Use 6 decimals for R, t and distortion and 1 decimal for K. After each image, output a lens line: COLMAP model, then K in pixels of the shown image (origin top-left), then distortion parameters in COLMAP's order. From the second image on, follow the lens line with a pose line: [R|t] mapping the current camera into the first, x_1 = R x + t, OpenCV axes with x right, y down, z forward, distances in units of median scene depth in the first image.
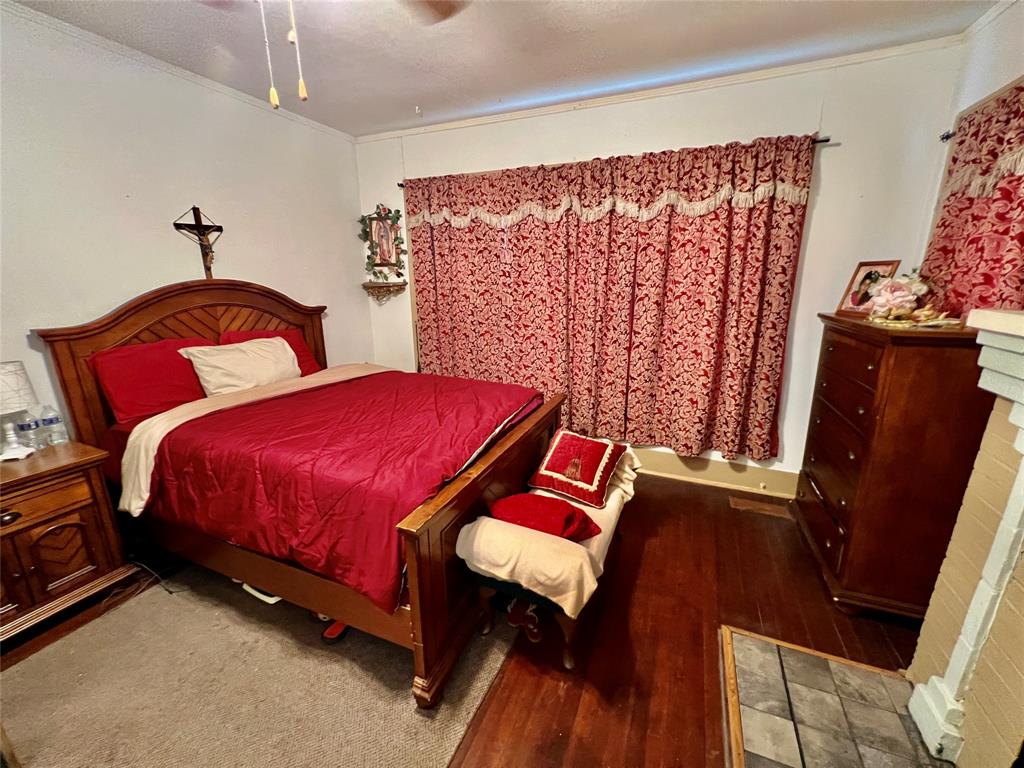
lens RADIAL K [[408.0, 0, 512.0], [0, 408.0, 384.0], [0, 0, 1]] dist [-0.002114, -0.000213]
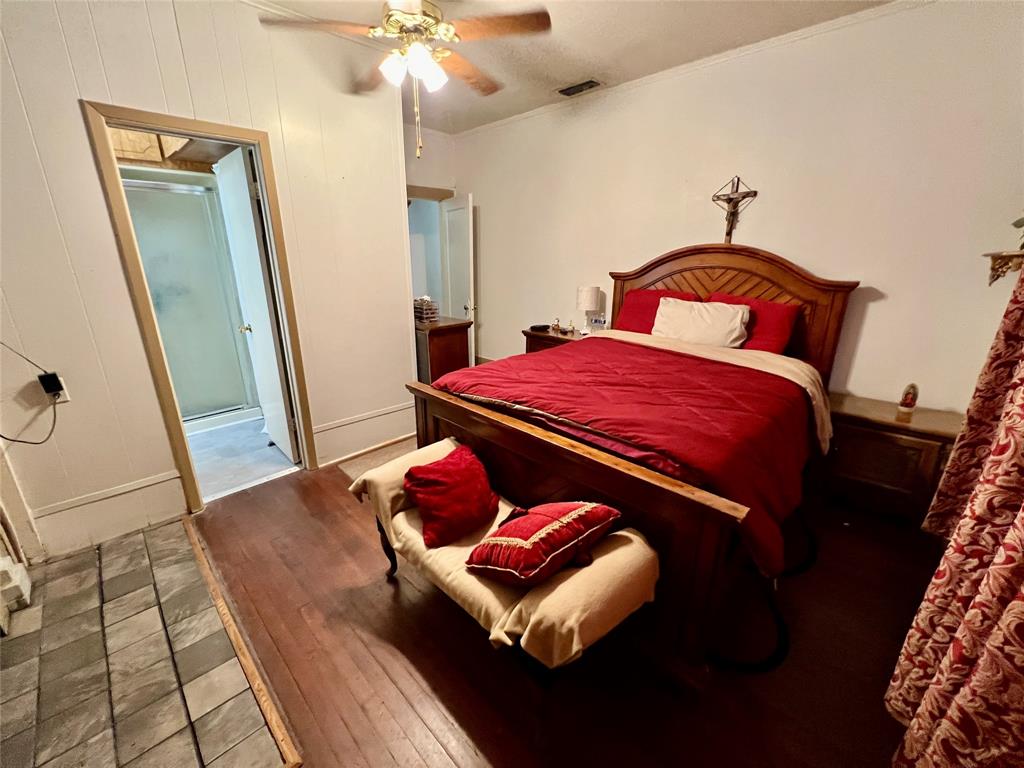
lens RADIAL K [[410.9, 0, 510.6], [0, 410.9, 381.4], [0, 0, 1]] dist [-0.005192, 0.000816]
pose [[-0.359556, 0.281545, -0.889636, 0.512030], [-0.237914, 0.894226, 0.379153, -0.186676], [0.902284, 0.347983, -0.254541, 0.799698]]
